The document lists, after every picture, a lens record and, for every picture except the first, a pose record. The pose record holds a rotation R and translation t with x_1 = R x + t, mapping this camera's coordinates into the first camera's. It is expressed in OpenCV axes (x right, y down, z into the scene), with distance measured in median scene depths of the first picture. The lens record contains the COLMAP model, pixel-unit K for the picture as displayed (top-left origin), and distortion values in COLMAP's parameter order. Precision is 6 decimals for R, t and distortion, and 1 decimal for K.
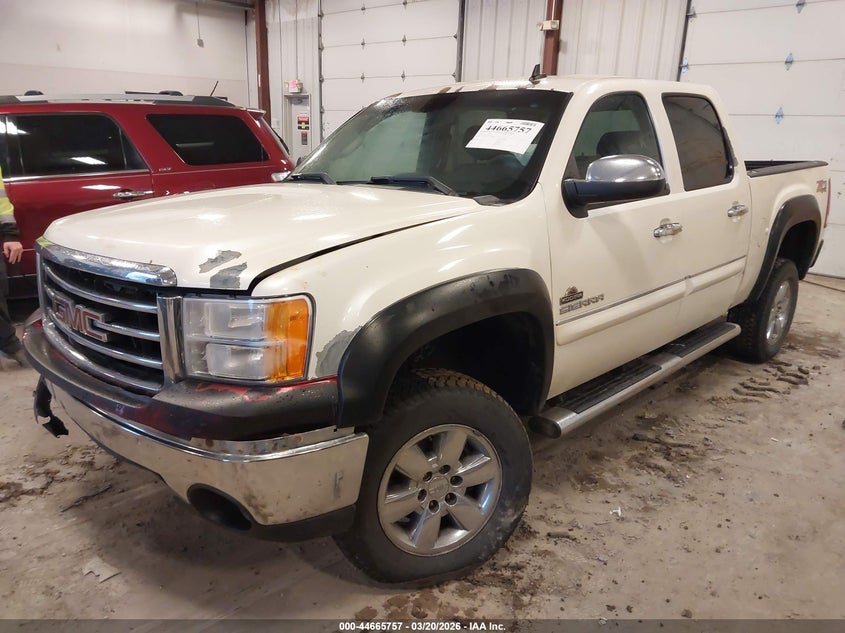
lens RADIAL K [[661.7, 0, 422.5], [0, 661.7, 316.5], [0, 0, 1]] dist [0.001484, -0.005378]
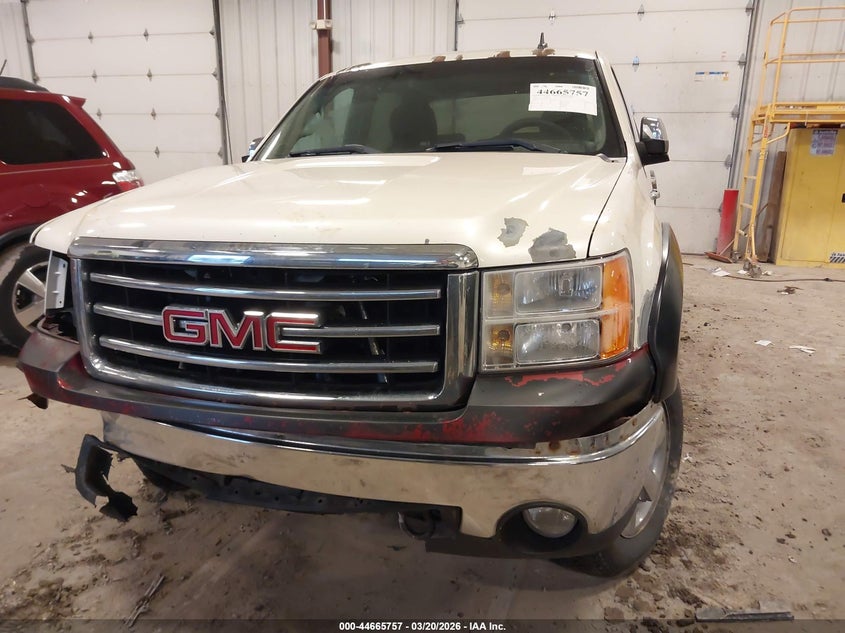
lens RADIAL K [[661.7, 0, 422.5], [0, 661.7, 316.5], [0, 0, 1]] dist [0.001484, -0.005378]
pose [[0.900256, -0.127069, 0.416405, -0.135906], [0.134727, 0.990821, 0.011080, 0.001051], [-0.413991, 0.046126, 0.909112, 0.058542]]
